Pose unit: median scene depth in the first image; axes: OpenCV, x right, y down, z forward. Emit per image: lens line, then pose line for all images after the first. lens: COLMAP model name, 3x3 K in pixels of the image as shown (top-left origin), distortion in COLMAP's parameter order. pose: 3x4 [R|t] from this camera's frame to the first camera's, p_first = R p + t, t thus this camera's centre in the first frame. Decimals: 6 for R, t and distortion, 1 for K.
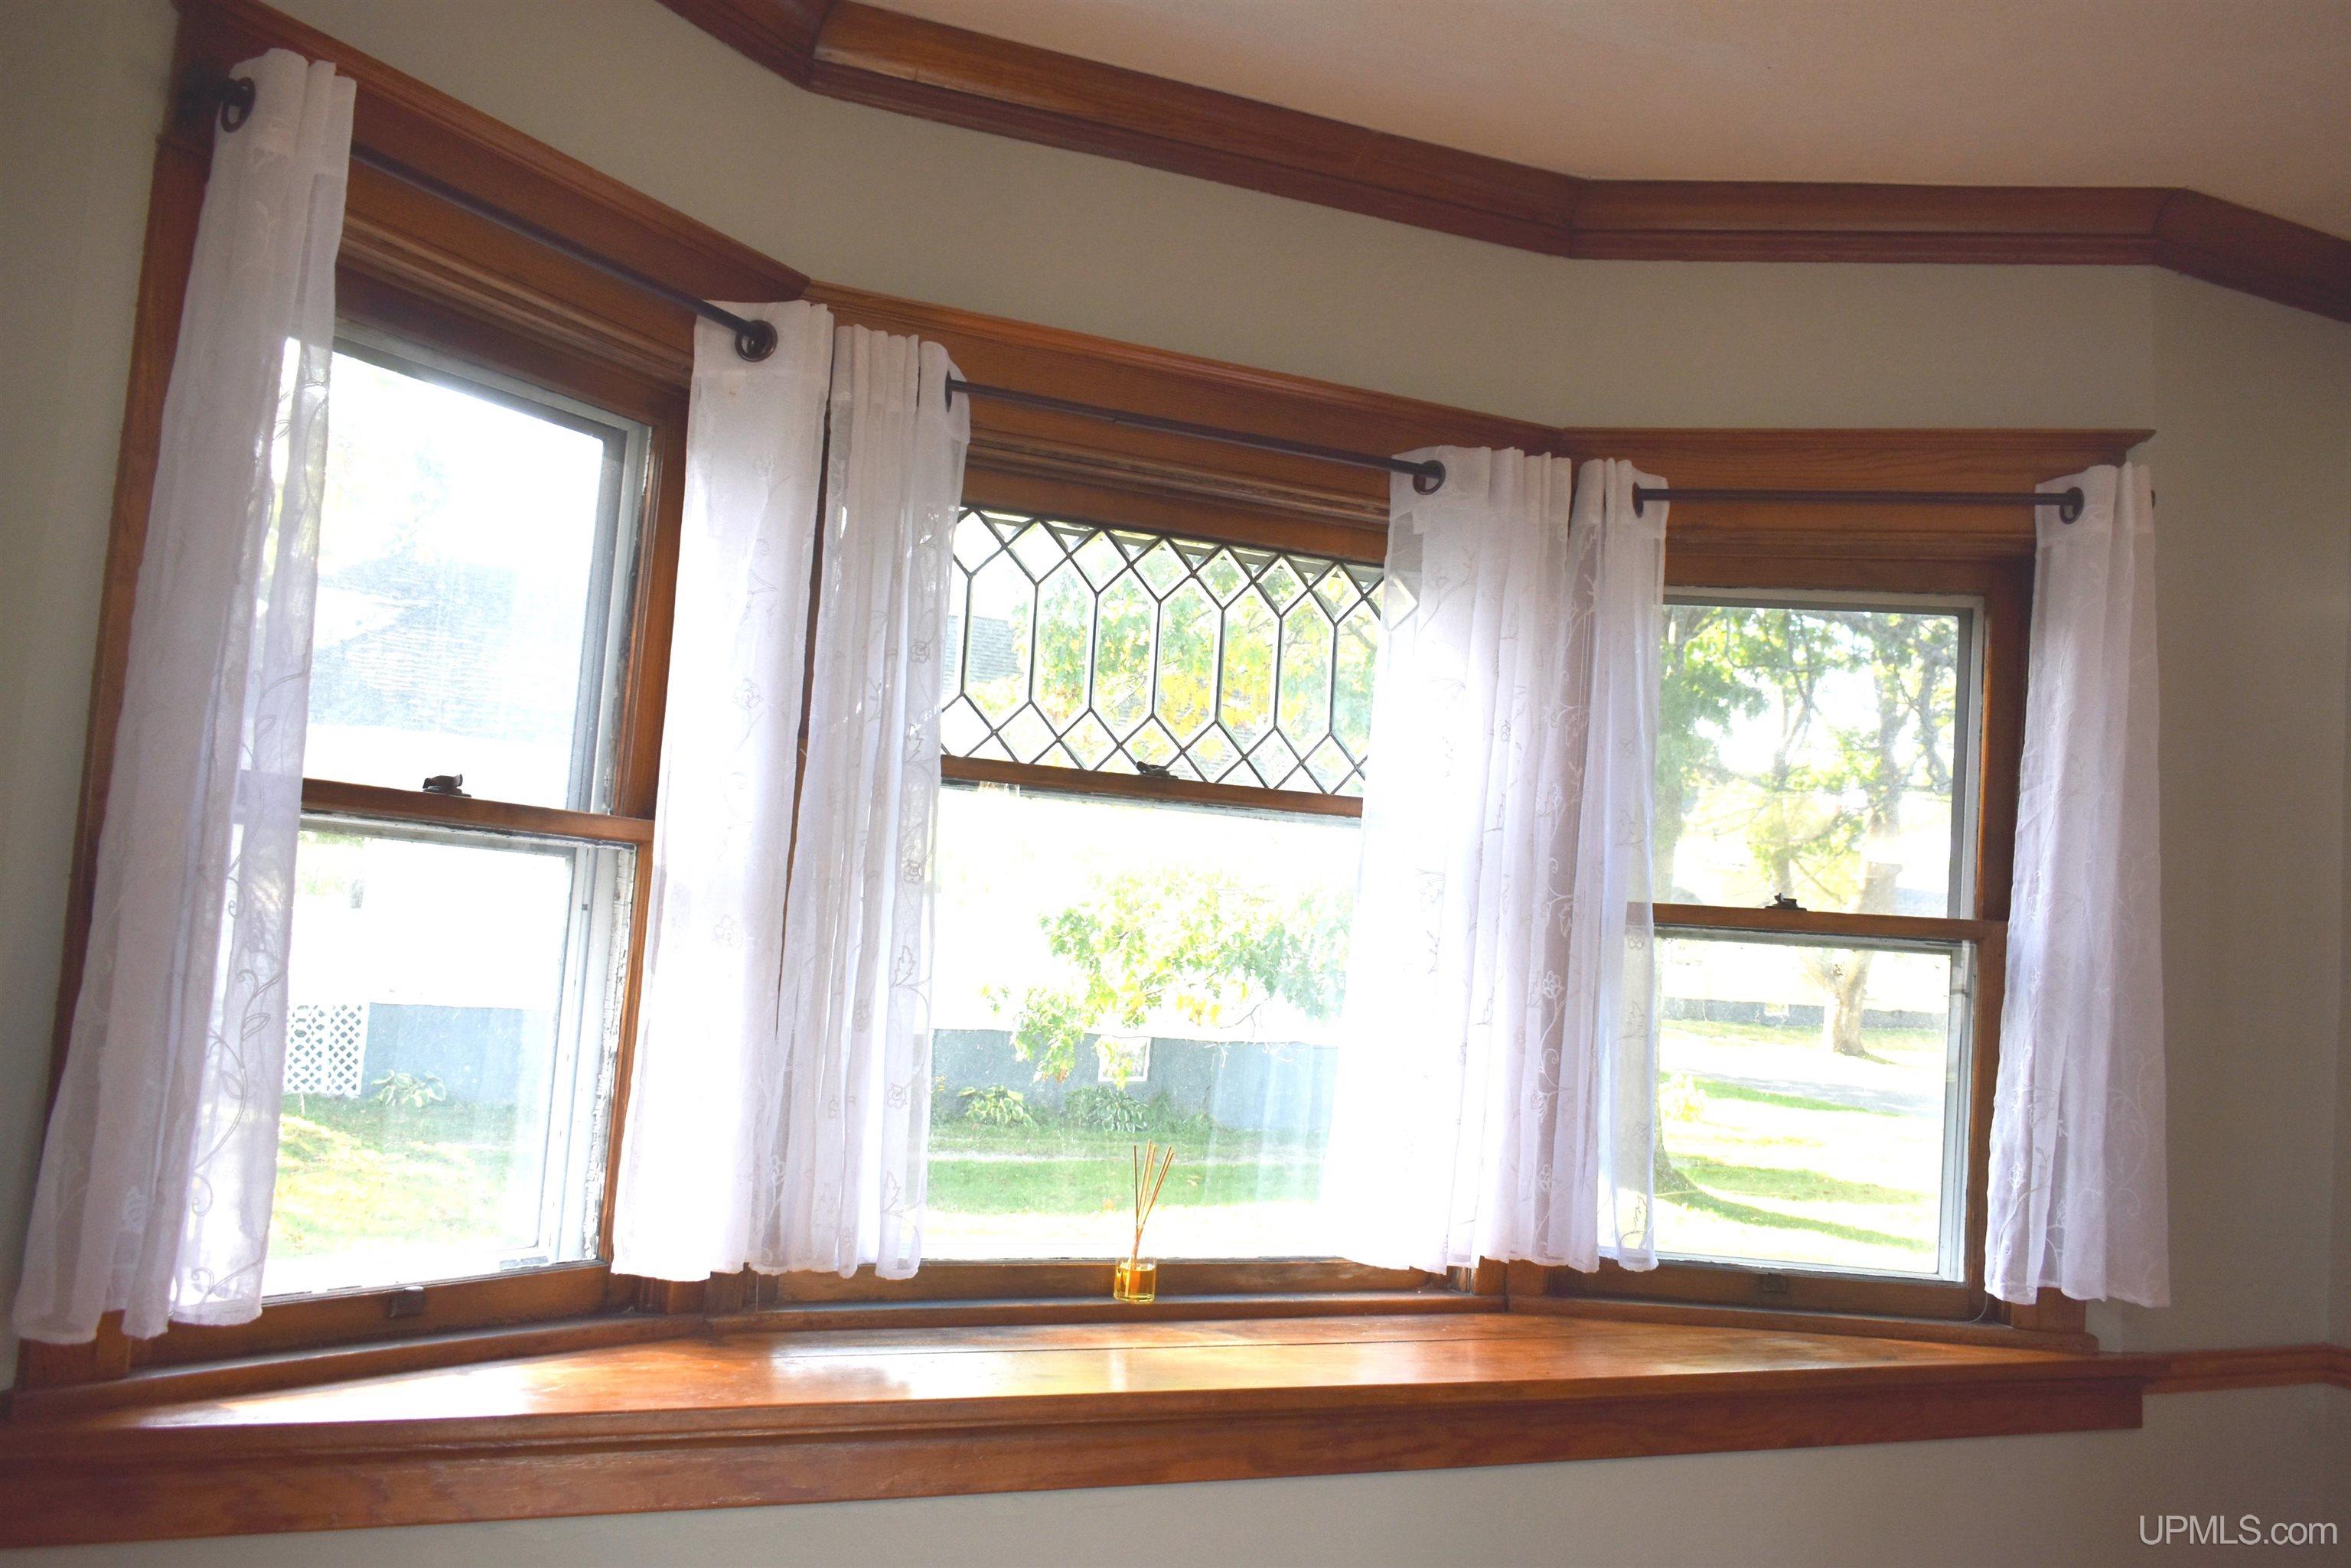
lens RADIAL K [[2008.0, 0, 1195.1], [0, 2008.0, 775.8], [0, 0, 1]] dist [-0.032465, 0.009673]
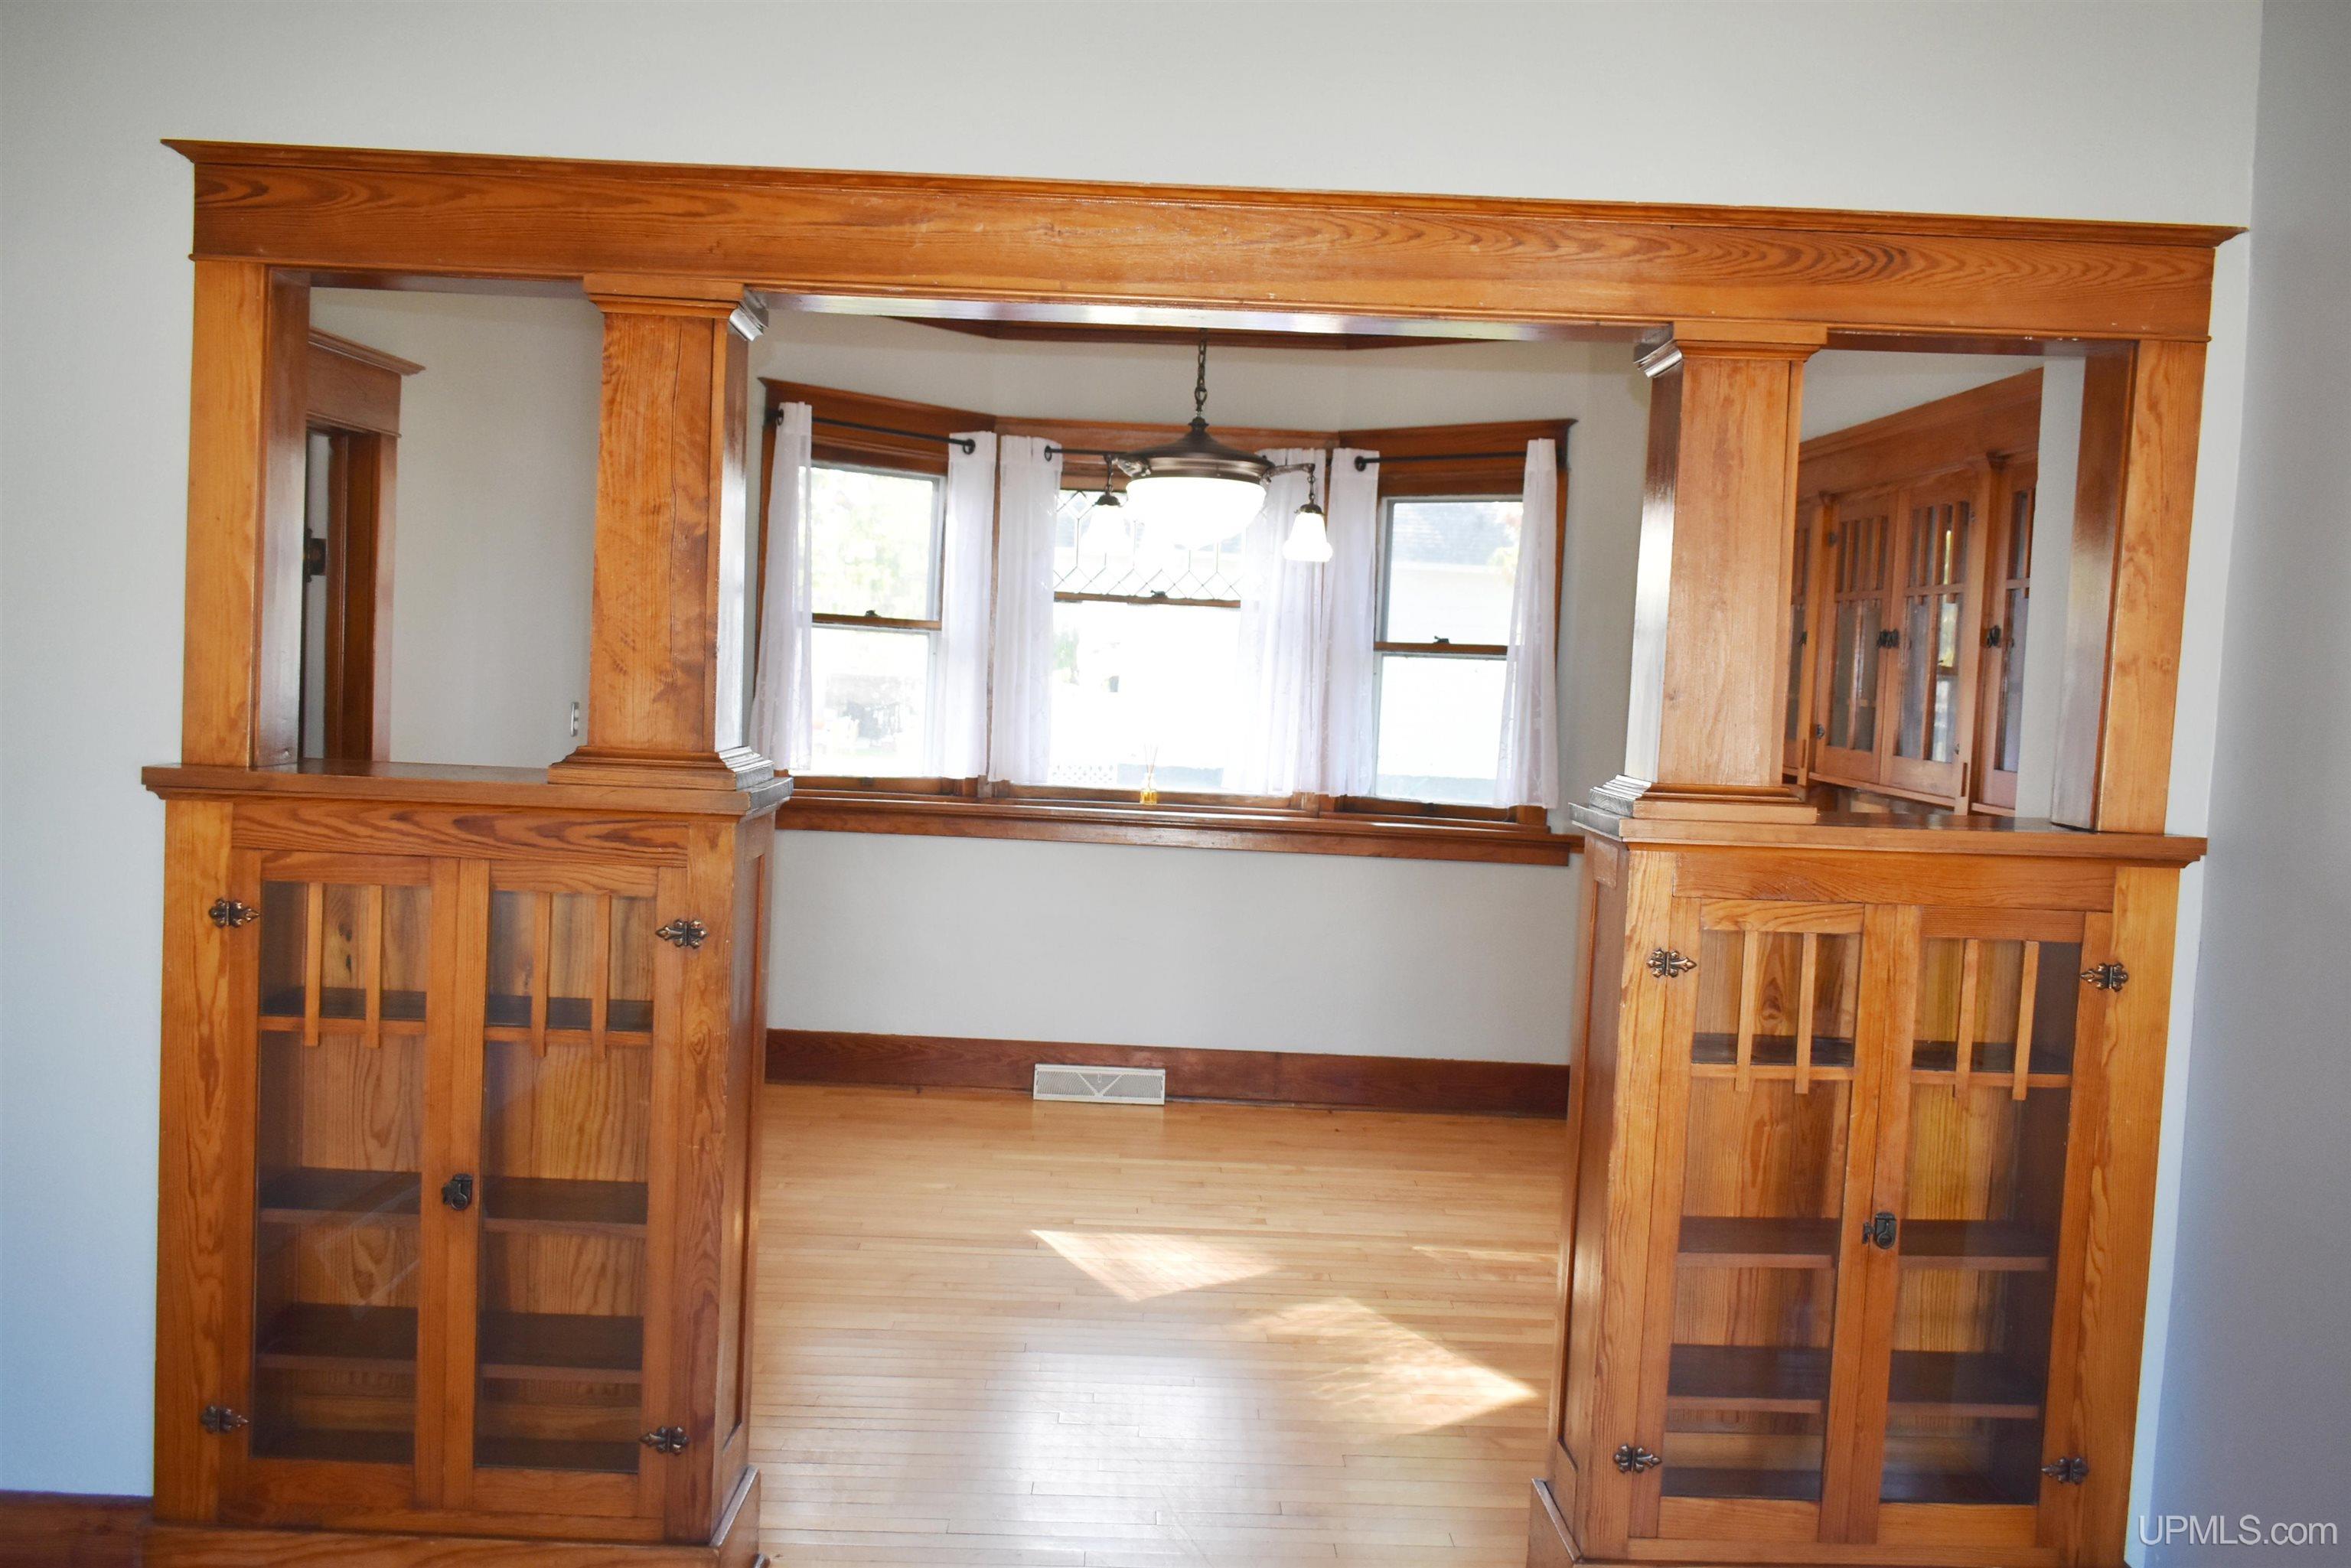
lens RADIAL K [[2008.0, 0, 1165.7], [0, 2008.0, 788.5], [0, 0, 1]] dist [-0.032465, 0.009673]
pose [[0.919195, 0.000210, -0.393803, 1.036254], [0.044440, 0.993557, 0.104260, -0.021802], [0.391288, -0.113336, 0.913263, -1.368543]]
